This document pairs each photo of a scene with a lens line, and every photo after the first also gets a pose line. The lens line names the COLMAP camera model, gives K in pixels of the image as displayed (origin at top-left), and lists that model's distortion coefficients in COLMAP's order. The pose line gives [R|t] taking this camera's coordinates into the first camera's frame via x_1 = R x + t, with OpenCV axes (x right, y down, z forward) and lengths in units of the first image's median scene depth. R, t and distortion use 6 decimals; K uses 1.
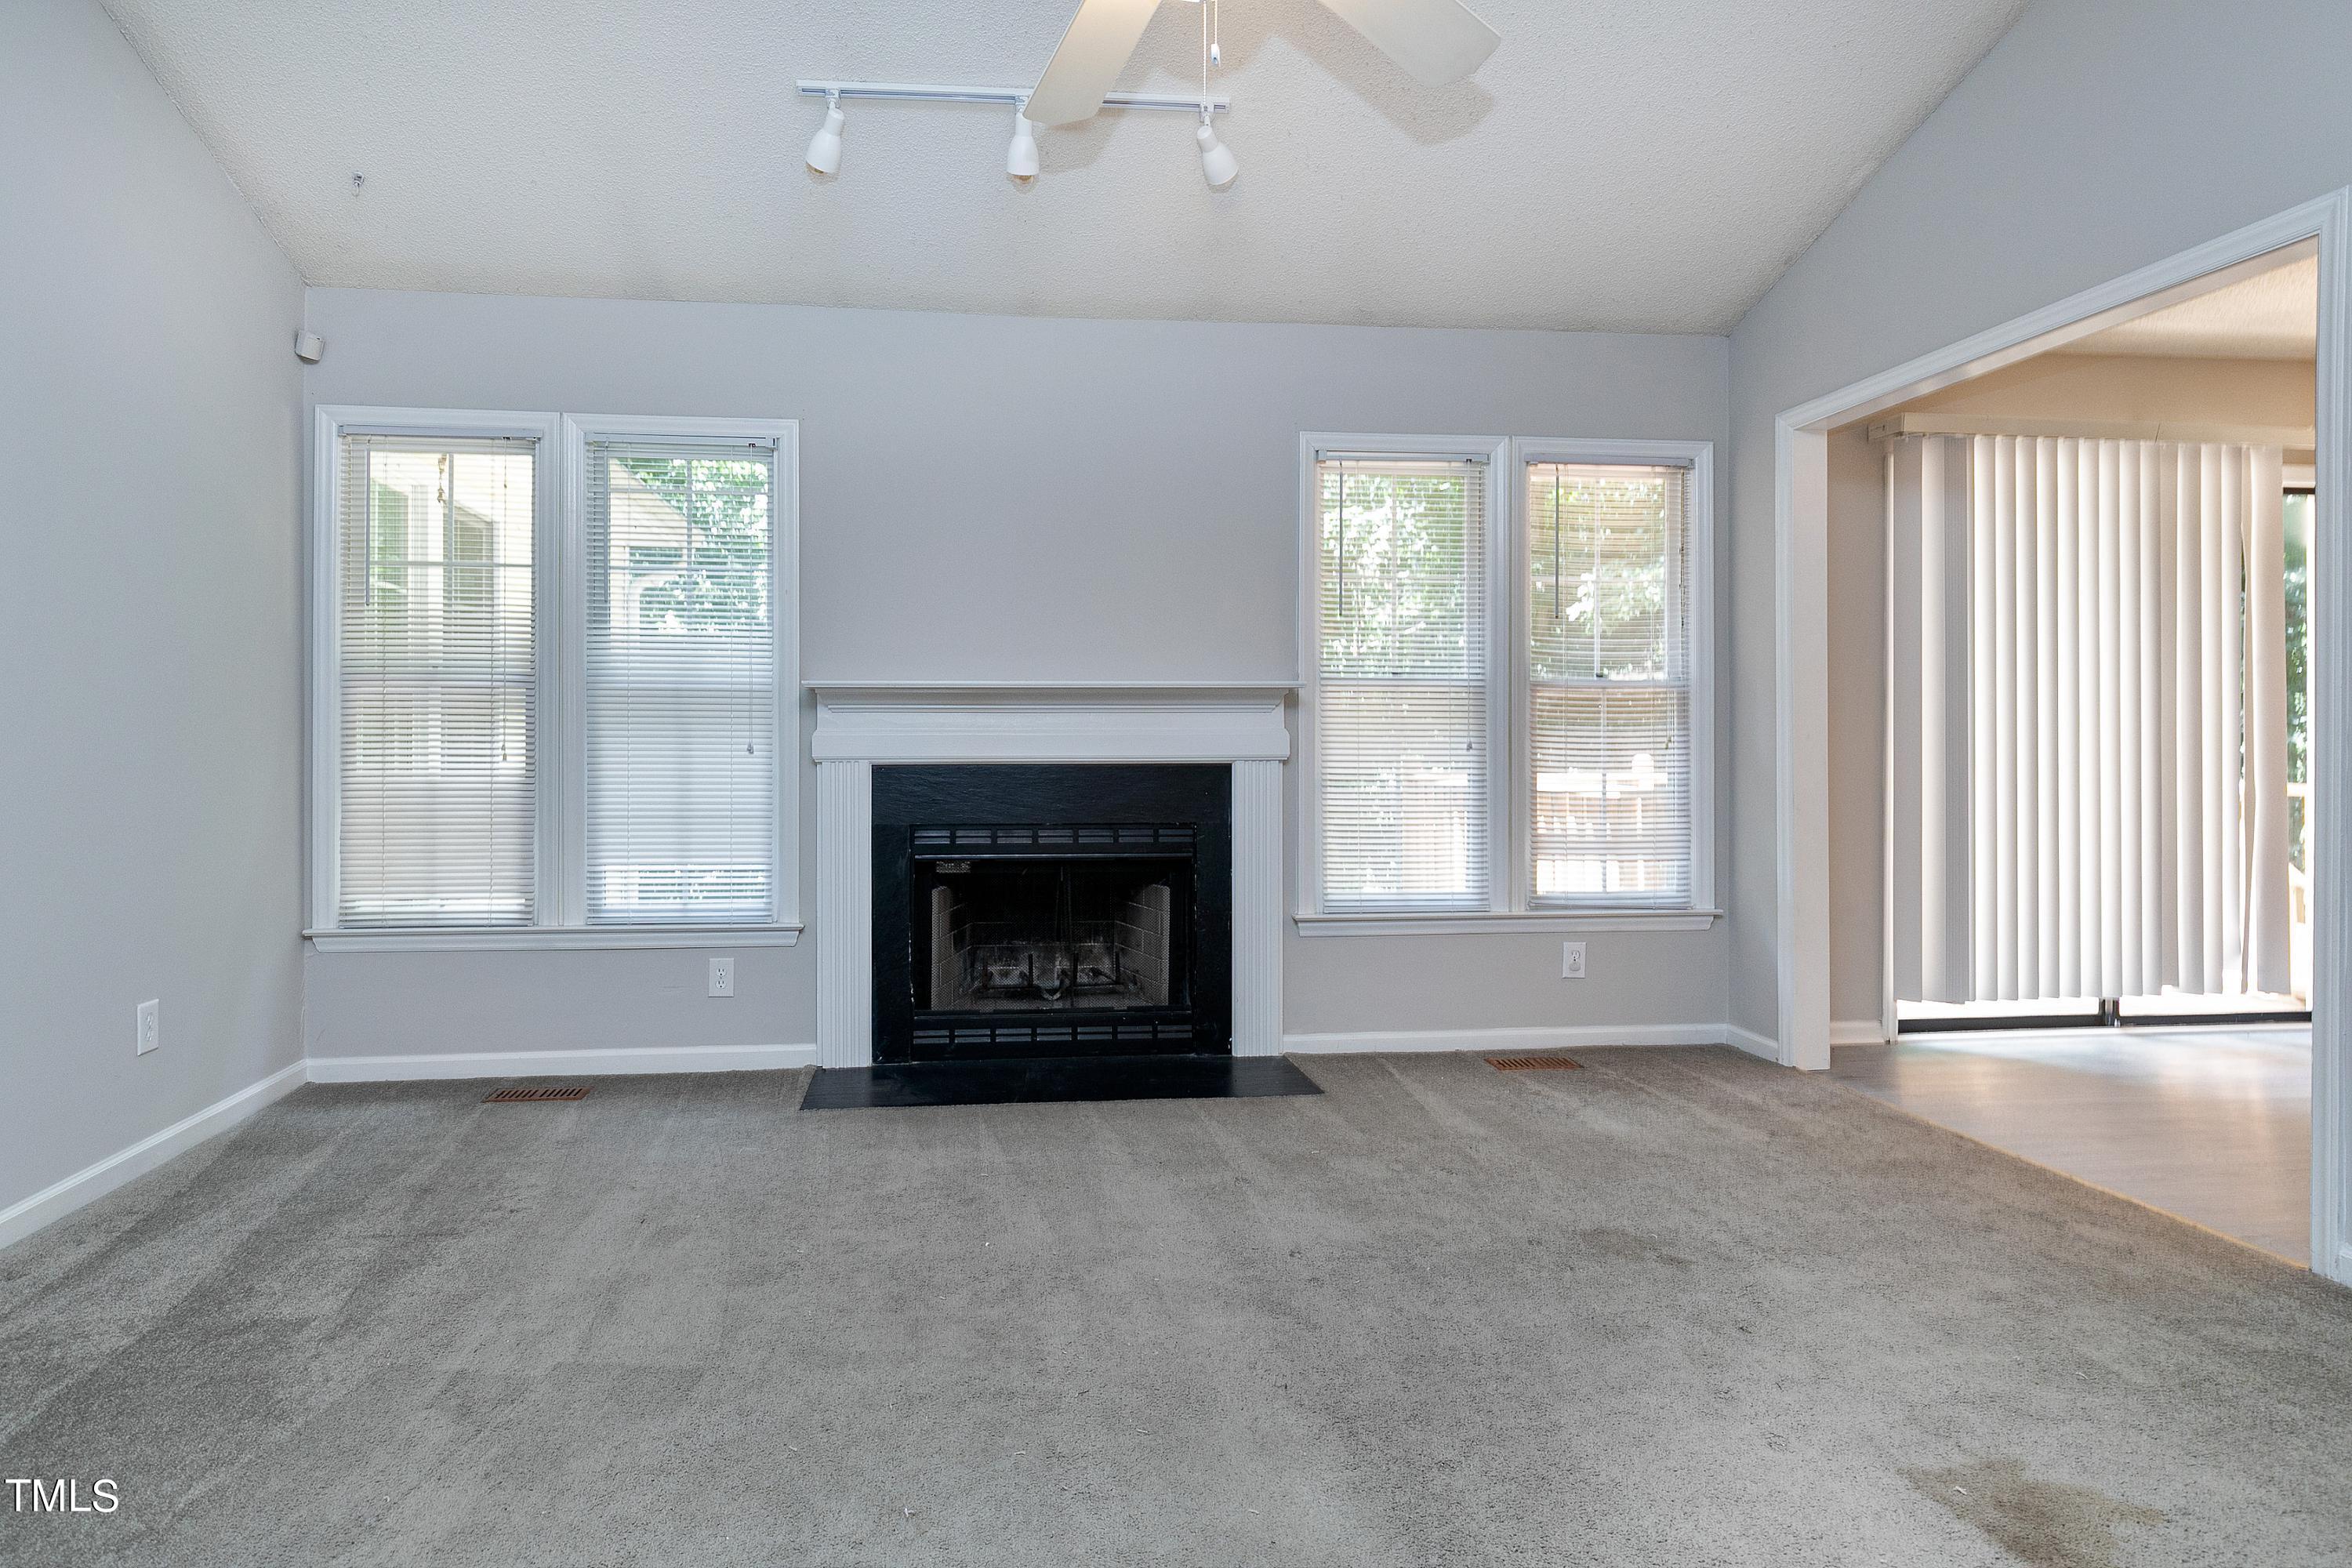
lens RADIAL K [[1250.8, 0, 1078.0], [0, 1250.8, 739.9], [0, 0, 1]] dist [0.002073, -0.000614]
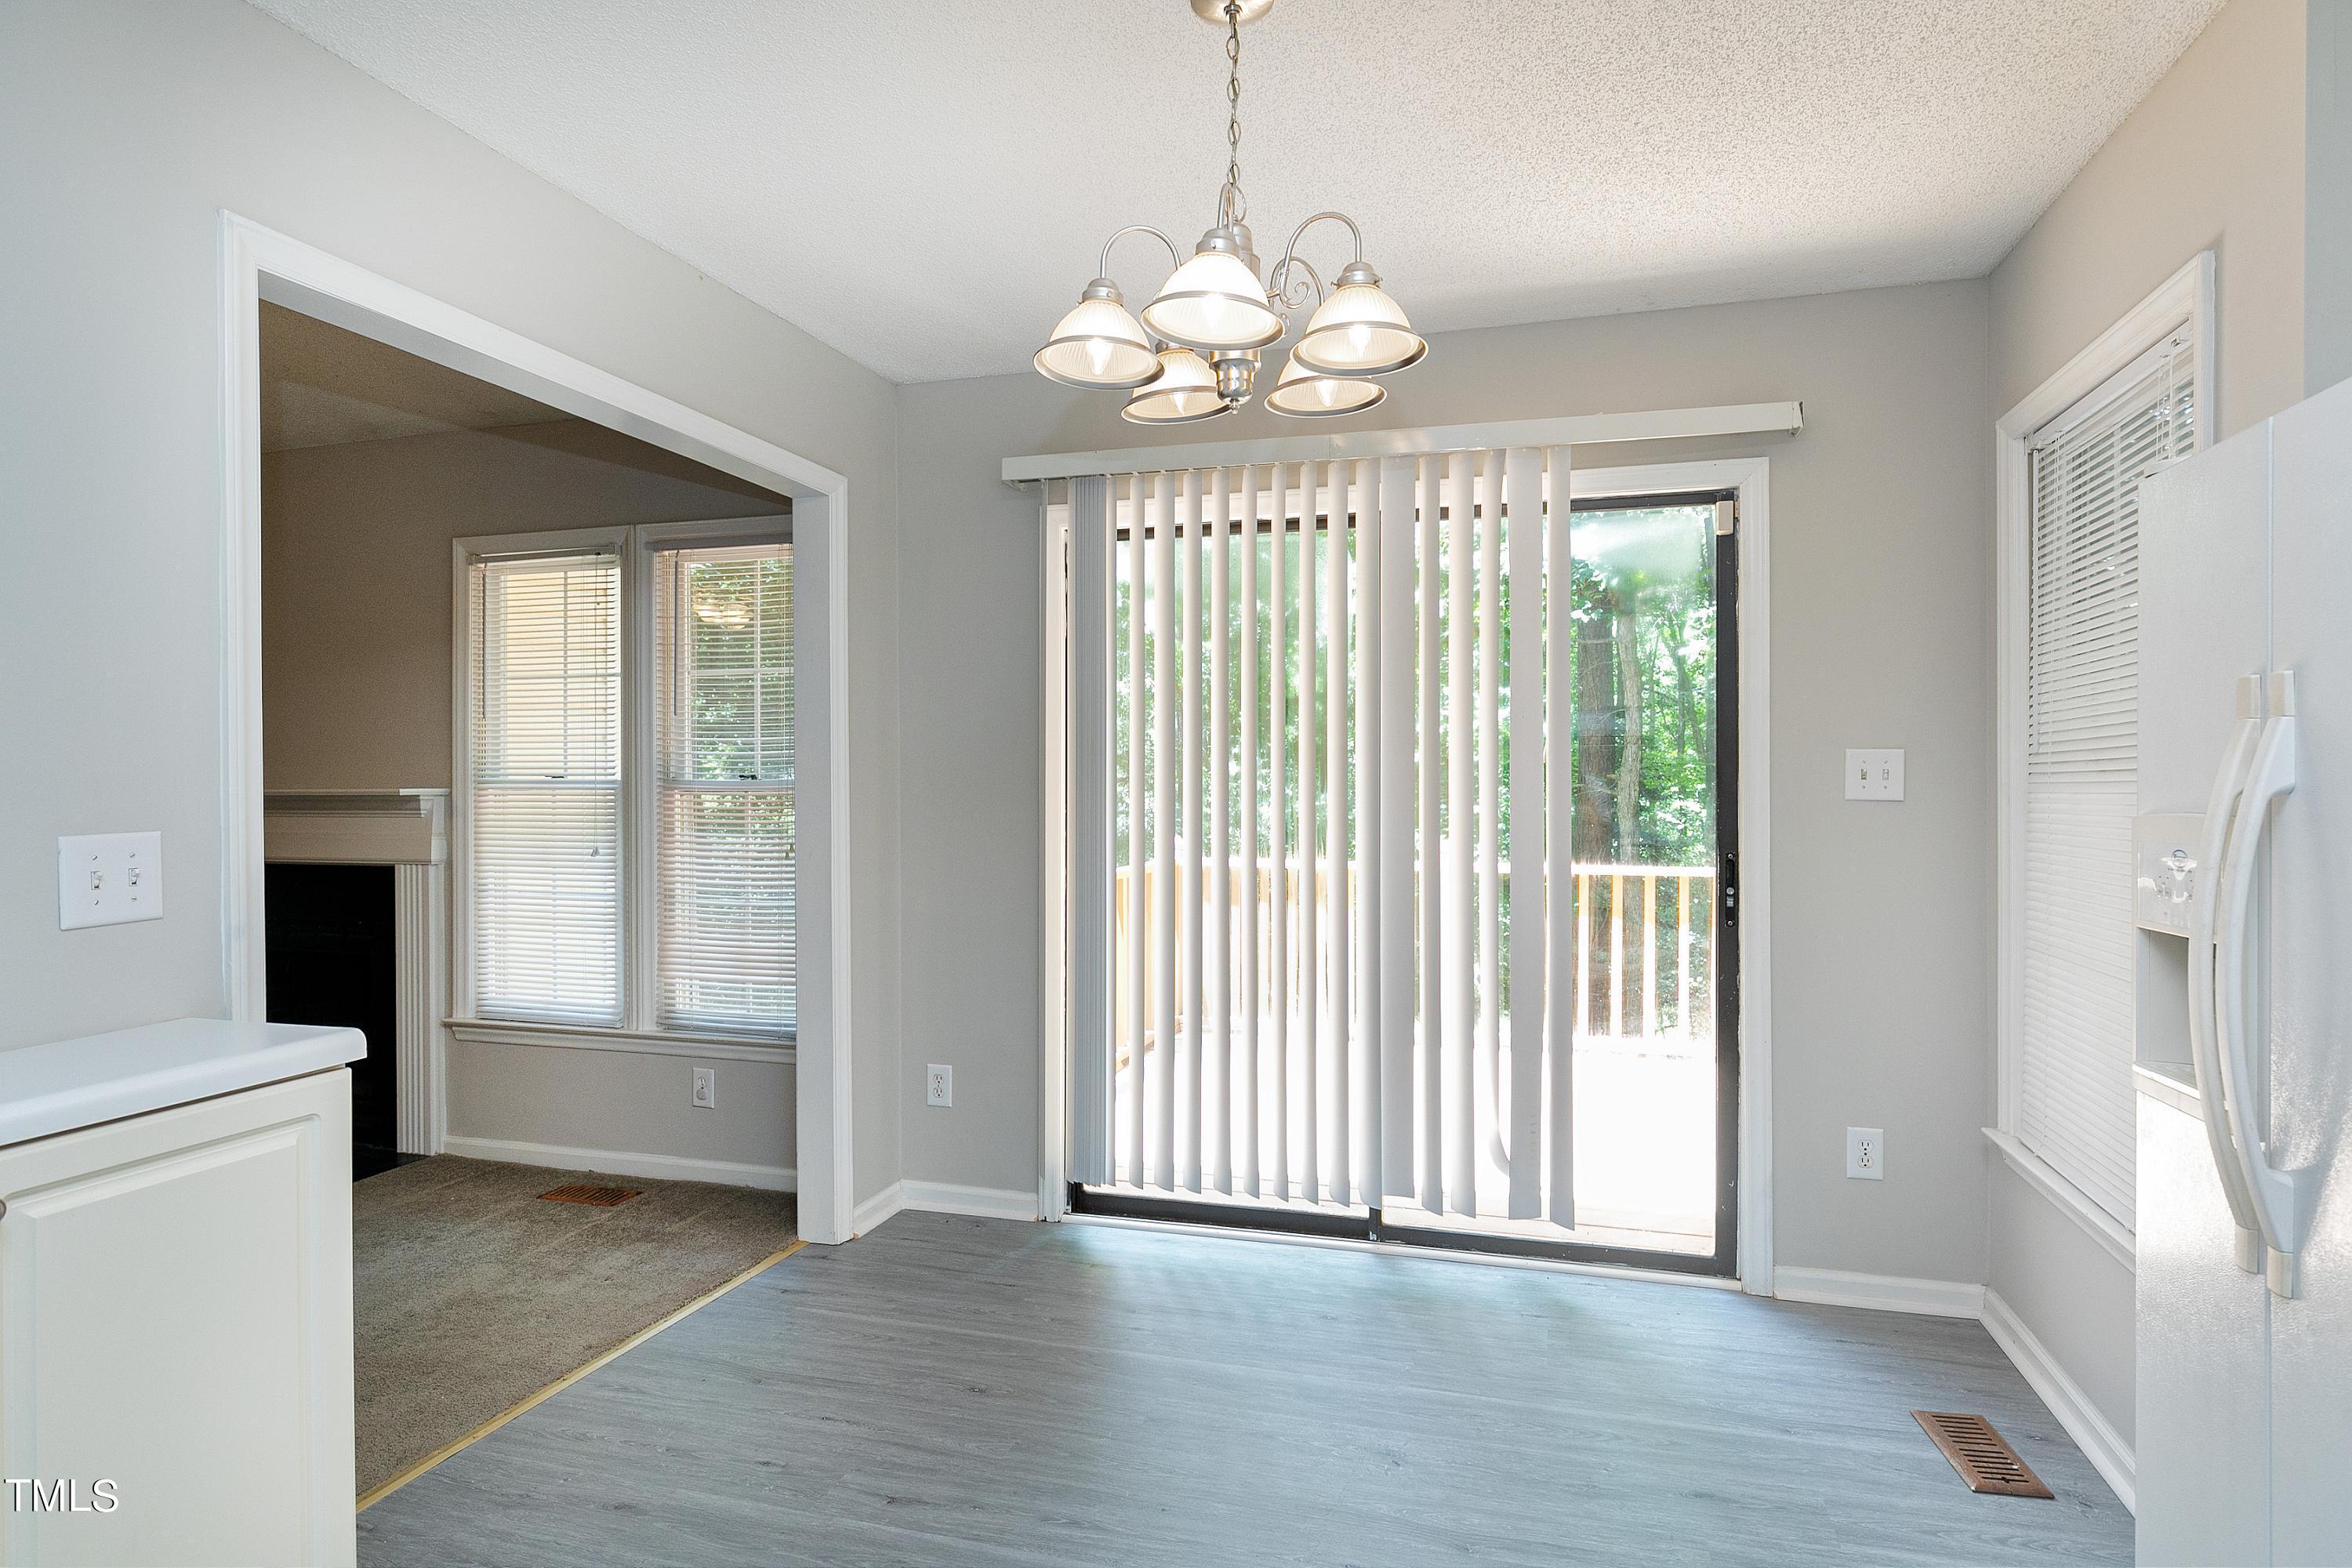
lens RADIAL K [[1258.0, 0, 1176.0], [0, 1258.0, 784.0], [0, 0, 1]] dist [0.002114, 0.000118]
pose [[0.923329, -0.001009, -0.384007, 1.119492], [0.001134, 0.999999, 0.000099, -0.048226], [0.384007, -0.000527, 0.923330, 0.291347]]
